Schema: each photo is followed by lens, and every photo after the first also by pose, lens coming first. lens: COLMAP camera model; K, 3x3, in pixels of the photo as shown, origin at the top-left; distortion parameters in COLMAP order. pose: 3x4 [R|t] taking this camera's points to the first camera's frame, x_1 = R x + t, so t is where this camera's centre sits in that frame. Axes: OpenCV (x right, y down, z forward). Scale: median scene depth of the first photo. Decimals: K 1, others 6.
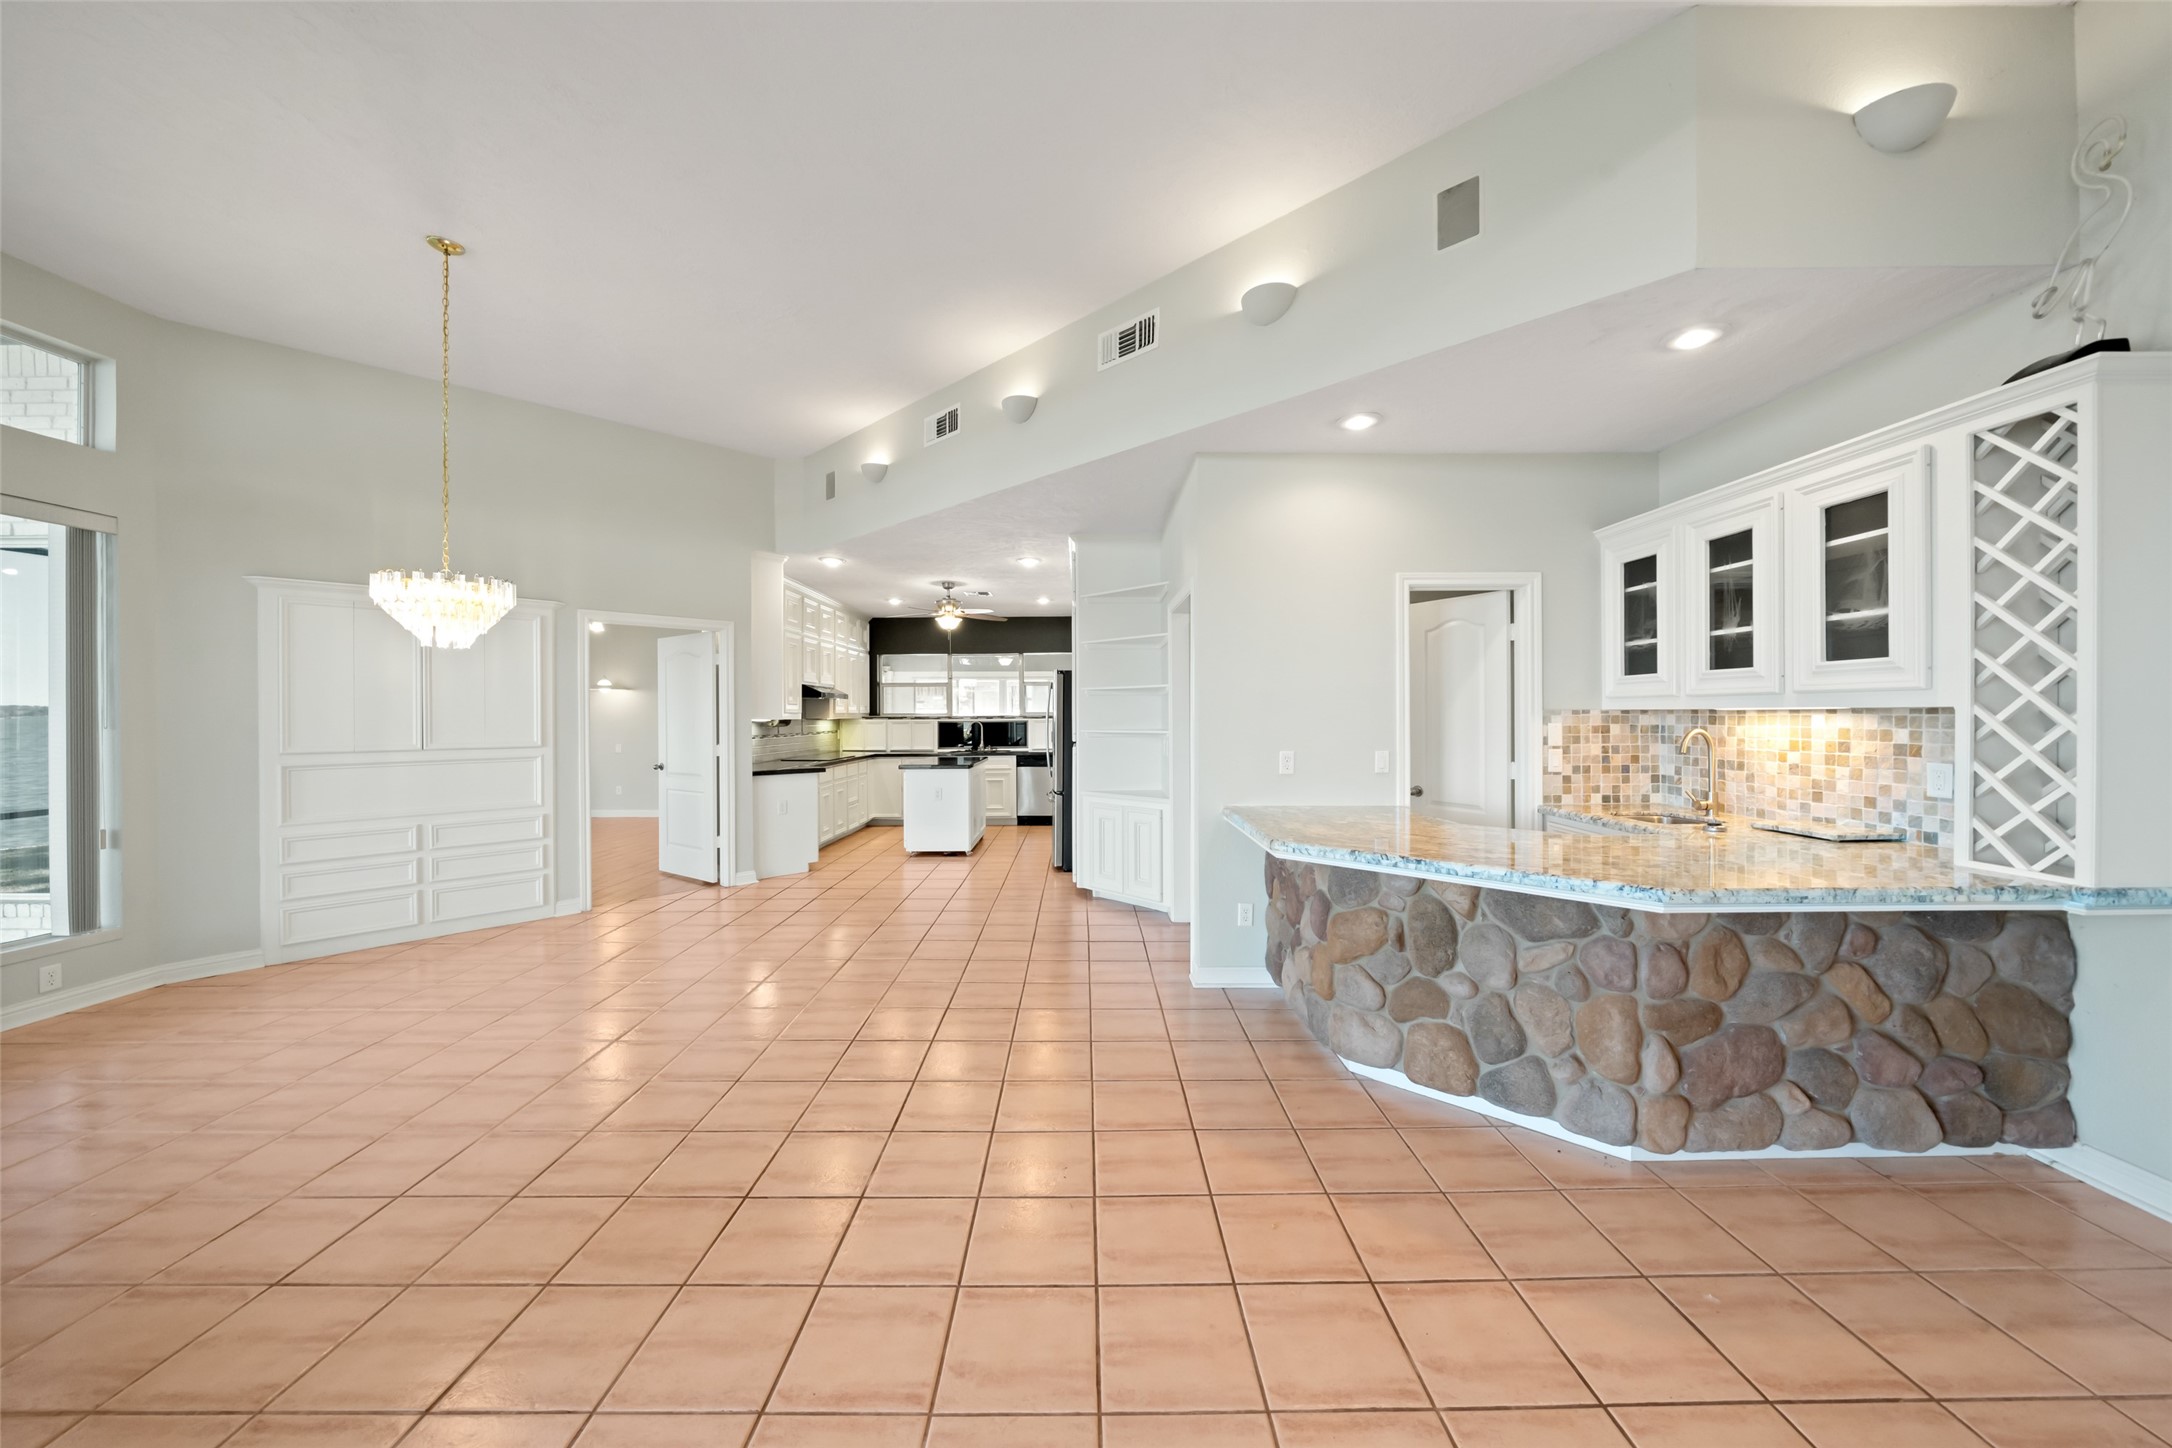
lens RADIAL K [[750.6, 0, 1087.1], [0, 750.6, 714.5], [0, 0, 1]] dist [0.000618, 0.000042]
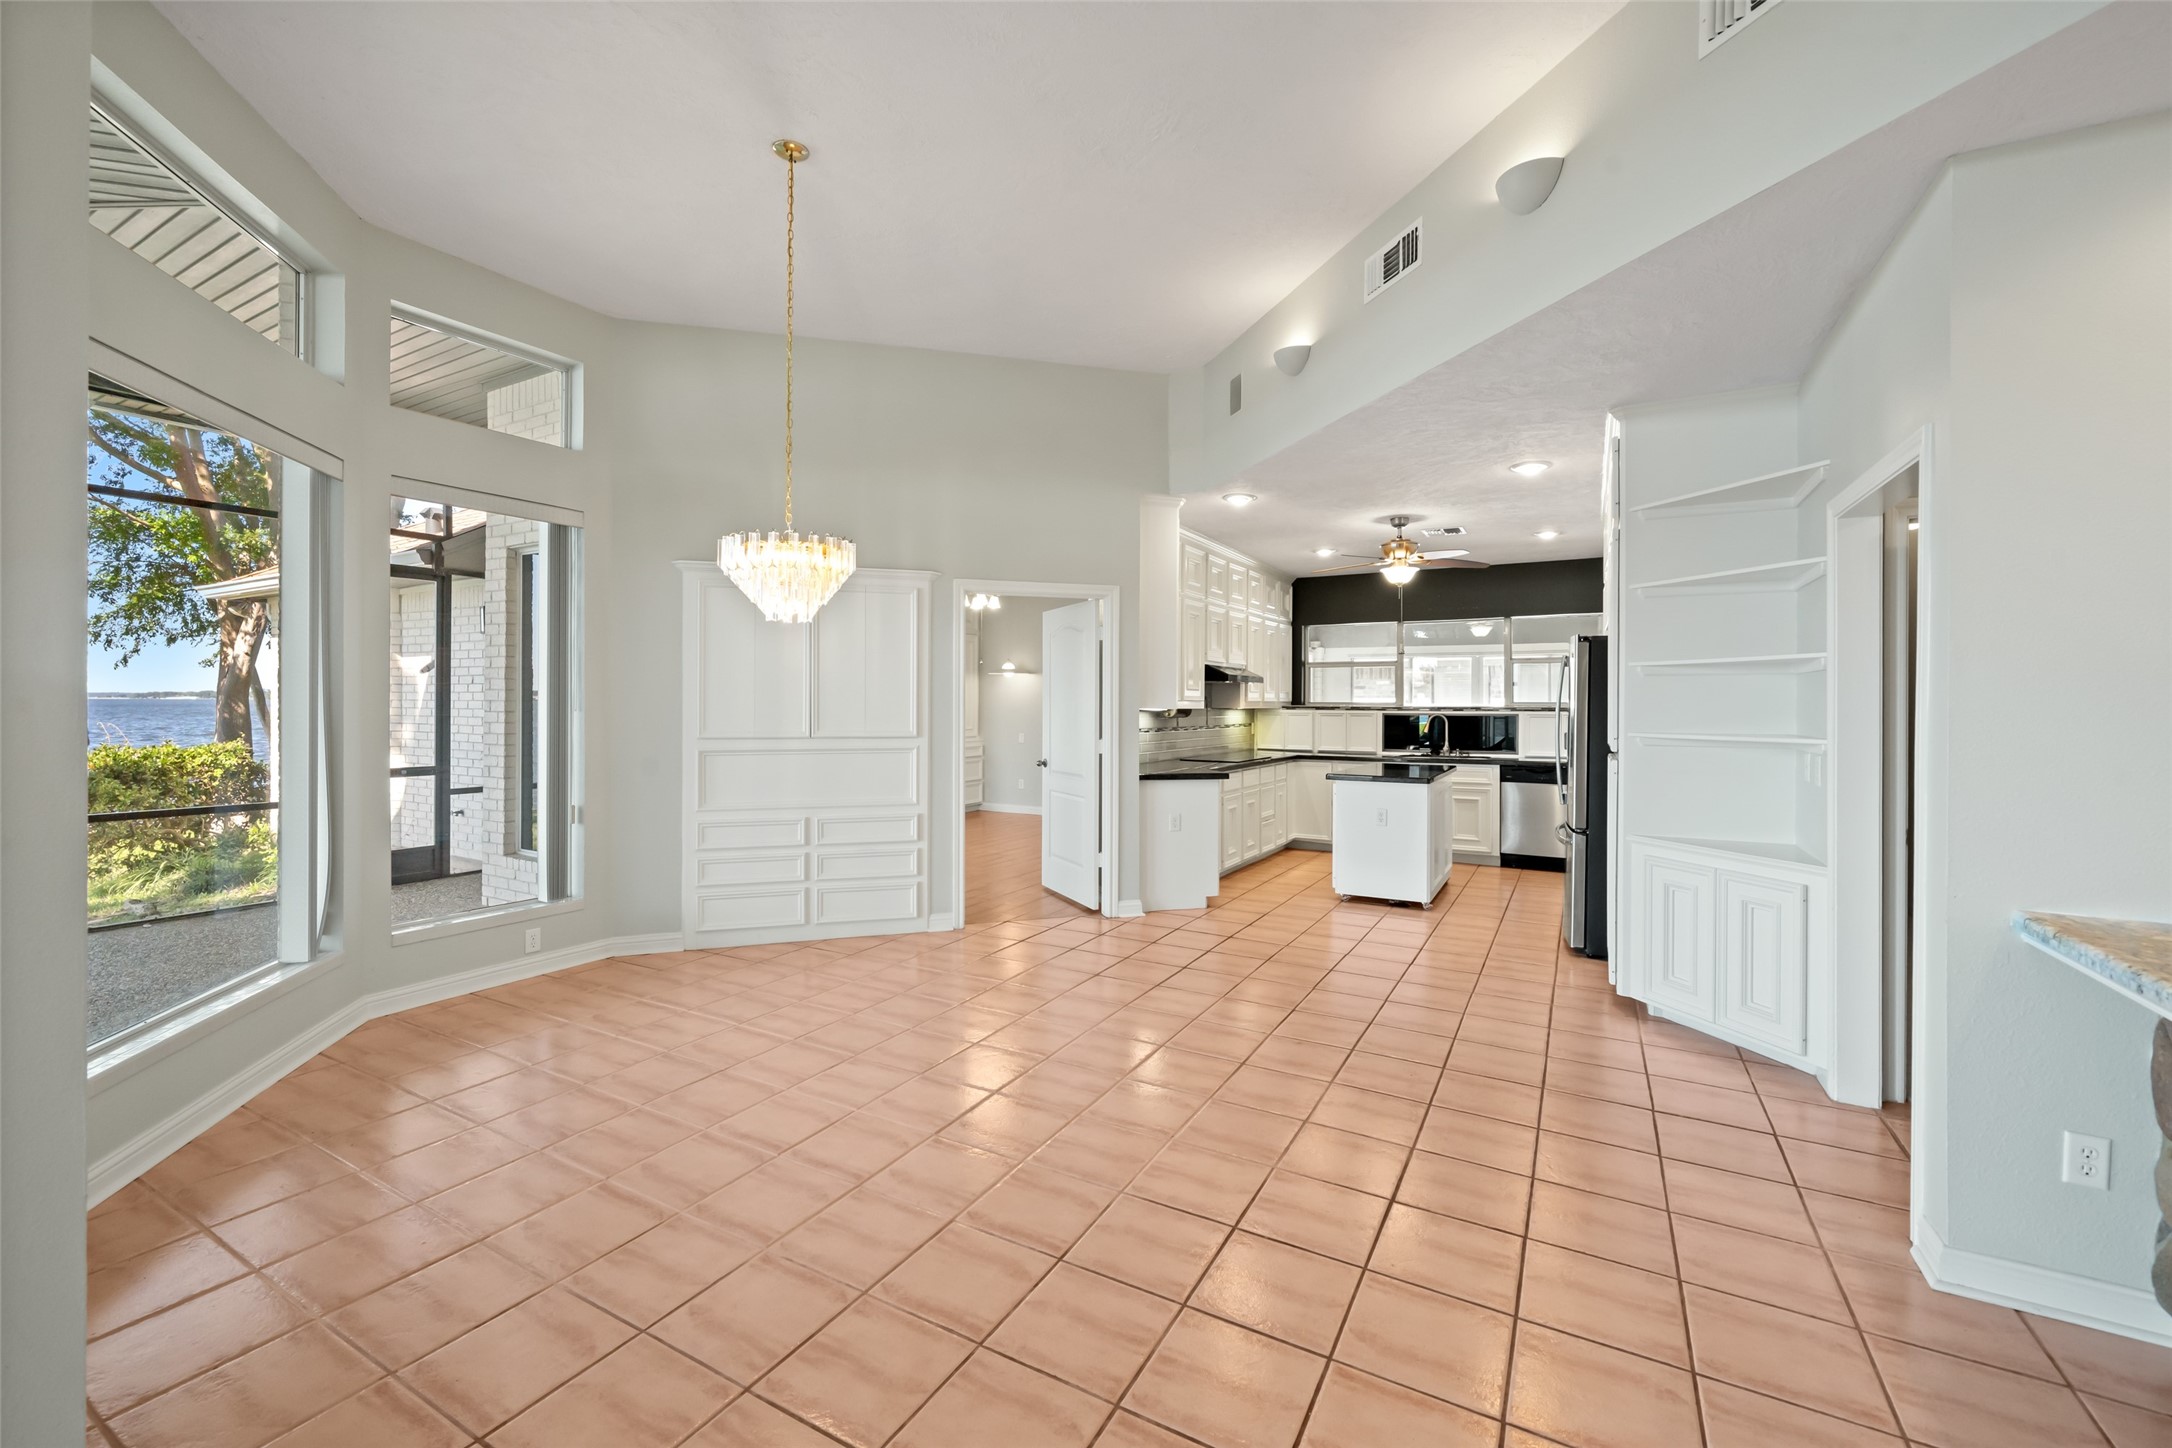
lens RADIAL K [[886.2, 0, 1088.7], [0, 886.2, 704.1], [0, 0, 1]] dist [-0.007154, -0.000721]
pose [[0.868994, 0.009129, -0.494738, -0.037812], [-0.008594, 0.999957, 0.003356, -0.001168], [0.494748, 0.001335, 0.869036, 0.195088]]
